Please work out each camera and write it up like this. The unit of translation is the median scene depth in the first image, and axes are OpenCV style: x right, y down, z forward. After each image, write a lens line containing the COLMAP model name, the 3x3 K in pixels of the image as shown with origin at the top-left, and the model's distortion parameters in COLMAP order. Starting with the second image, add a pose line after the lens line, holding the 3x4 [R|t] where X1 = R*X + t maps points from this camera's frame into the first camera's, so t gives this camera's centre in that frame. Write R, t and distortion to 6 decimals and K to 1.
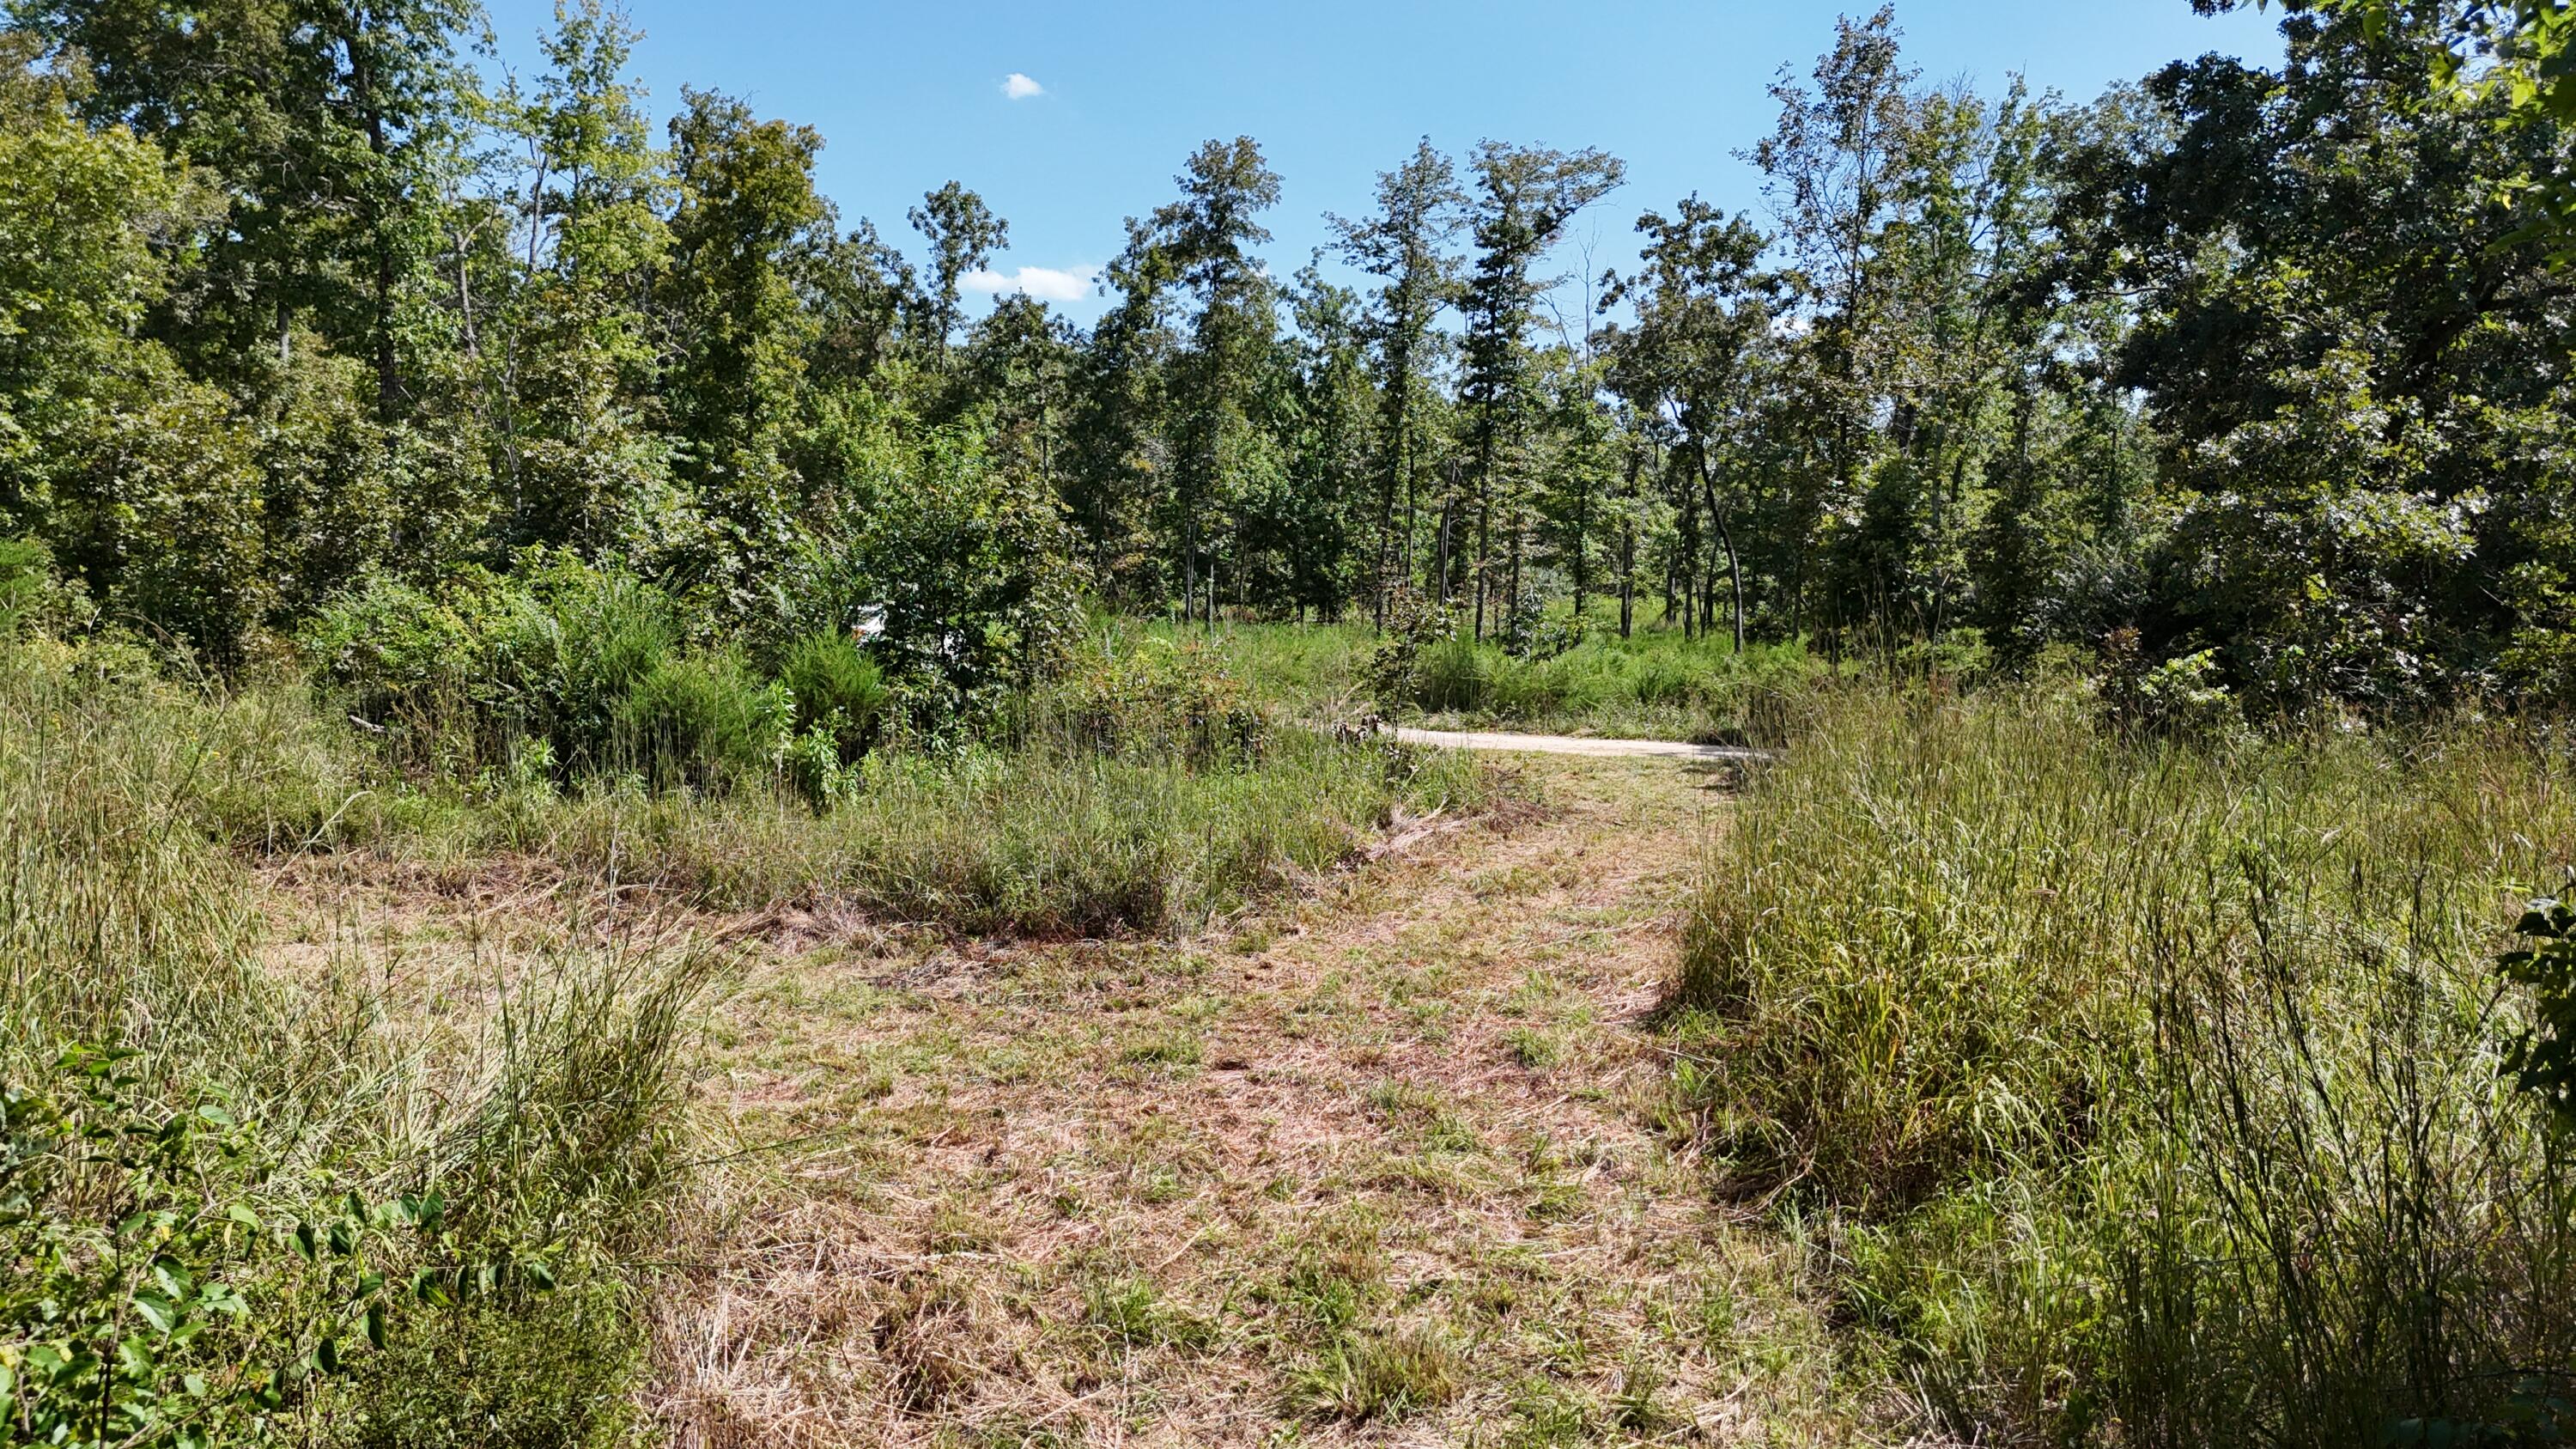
lens RADIAL K [[1922.5, 0, 1267.3], [0, 1922.5, 734.5], [0, 0, 1]] dist [0.072377, -0.051532]
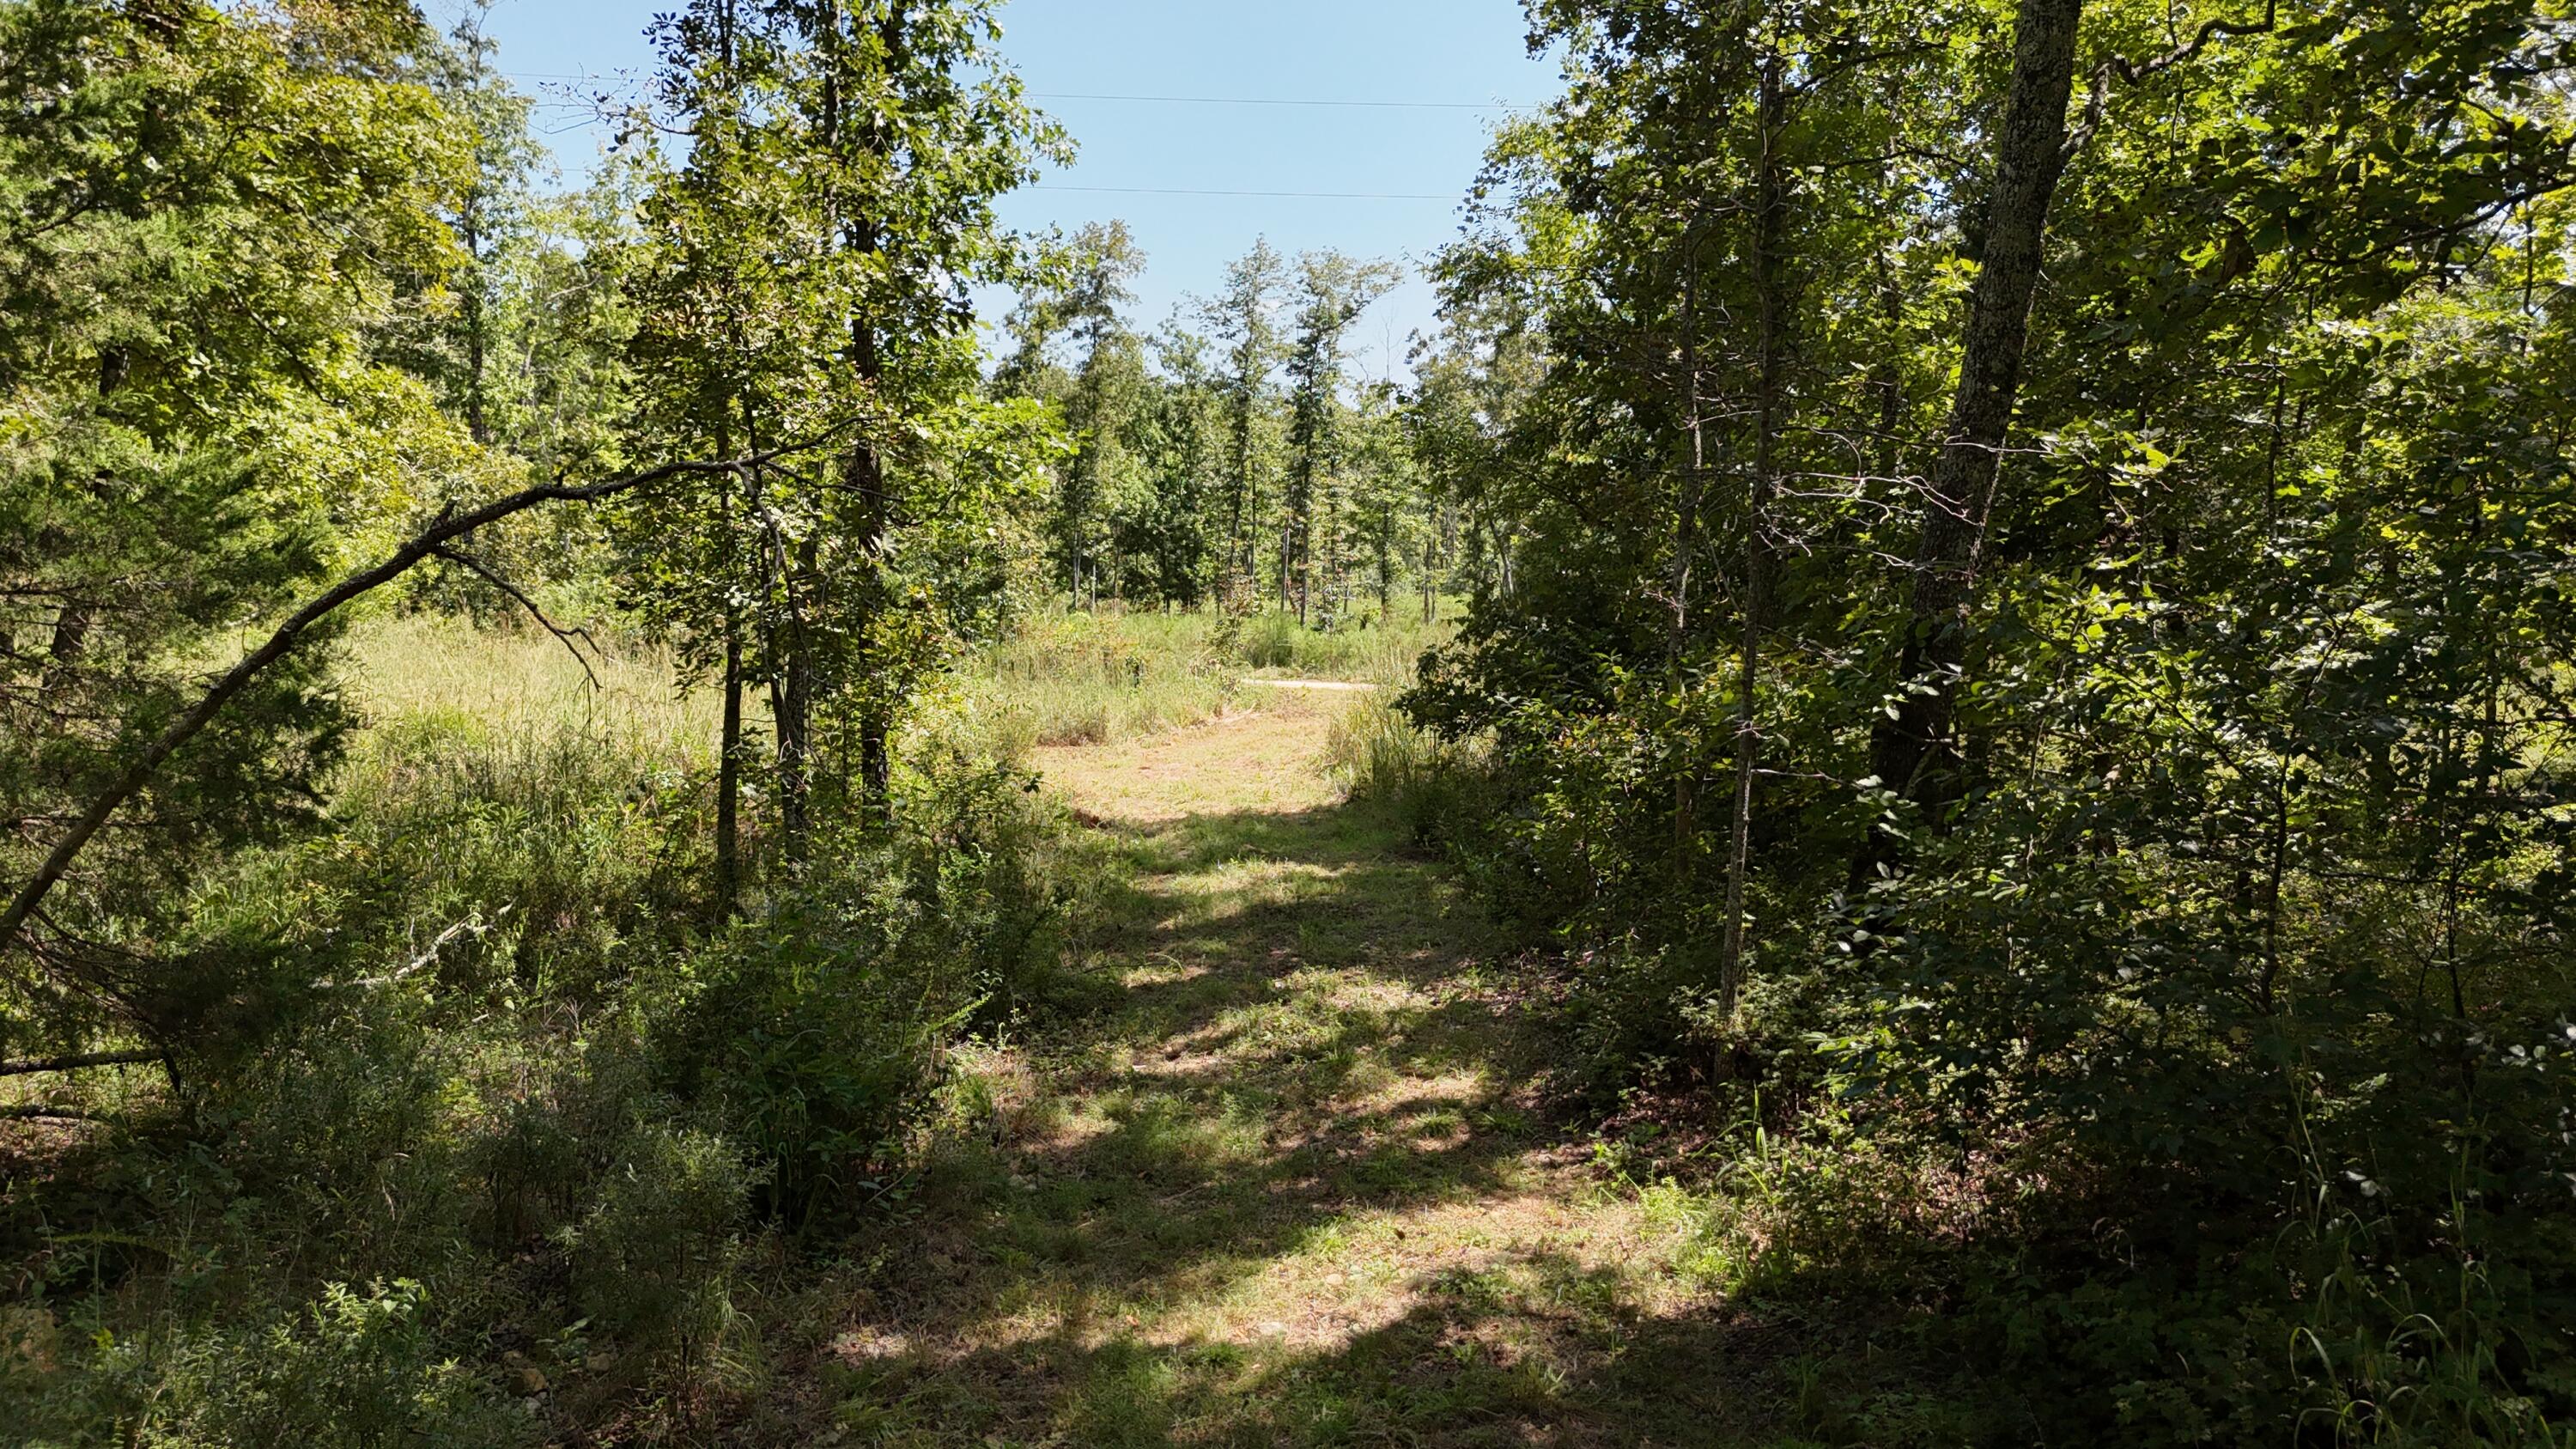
lens RADIAL K [[1922.5, 0, 1314.6], [0, 1922.5, 735.1], [0, 0, 1]] dist [0.072377, -0.051532]
pose [[0.995499, -0.007564, 0.094465, -0.006127], [0.007509, 0.999971, 0.000929, 0.021697], [-0.094469, -0.000215, 0.995528, -0.260632]]
